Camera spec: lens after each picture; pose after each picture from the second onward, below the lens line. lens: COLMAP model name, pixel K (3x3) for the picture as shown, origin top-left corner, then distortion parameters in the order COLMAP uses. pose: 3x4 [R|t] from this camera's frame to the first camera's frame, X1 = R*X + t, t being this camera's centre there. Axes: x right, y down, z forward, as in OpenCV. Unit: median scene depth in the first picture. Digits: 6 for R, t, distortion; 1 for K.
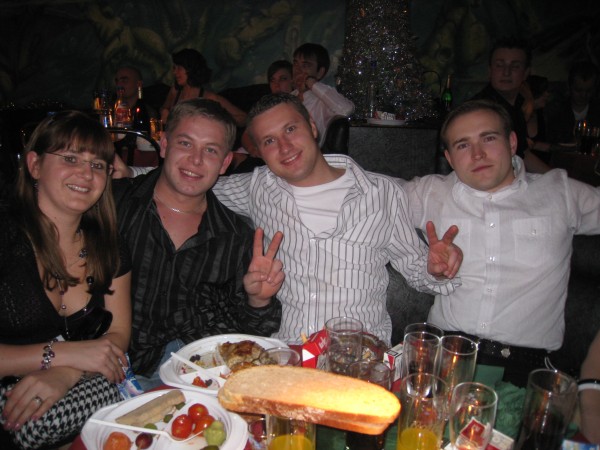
lens RADIAL K [[514.5, 0, 291.9], [0, 514.5, 240.8], [0, 0, 1]] dist [-0.140112, 0.097574]
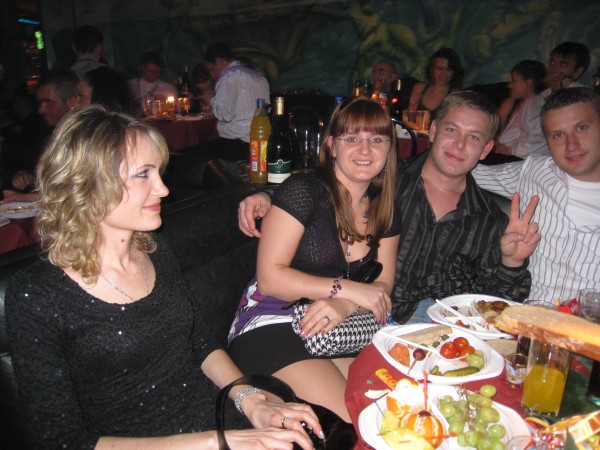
lens RADIAL K [[514.5, 0, 294.5], [0, 514.5, 235.6], [0, 0, 1]] dist [-0.140112, 0.097574]
pose [[0.911512, 0.129983, -0.390193, -0.037133], [-0.128108, 0.991277, 0.030953, 0.029266], [0.390813, 0.021773, 0.920213, -0.110503]]
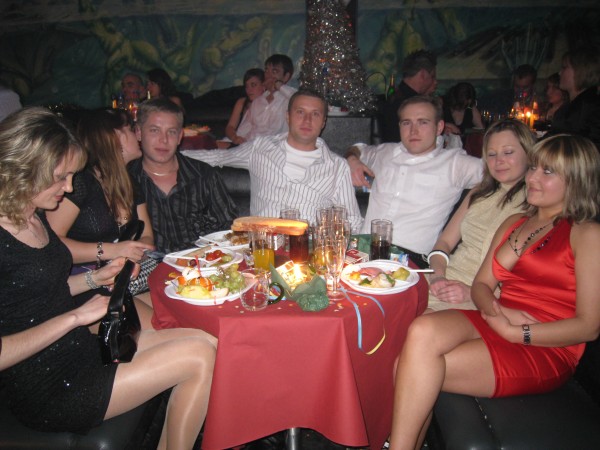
lens RADIAL K [[514.5, 0, 296.5], [0, 514.5, 239.2], [0, 0, 1]] dist [-0.140112, 0.097574]
pose [[0.998462, -0.030467, 0.046318, 0.011742], [0.030361, 0.999535, 0.002973, 0.096497], [-0.046387, -0.001562, 0.998922, -0.361524]]
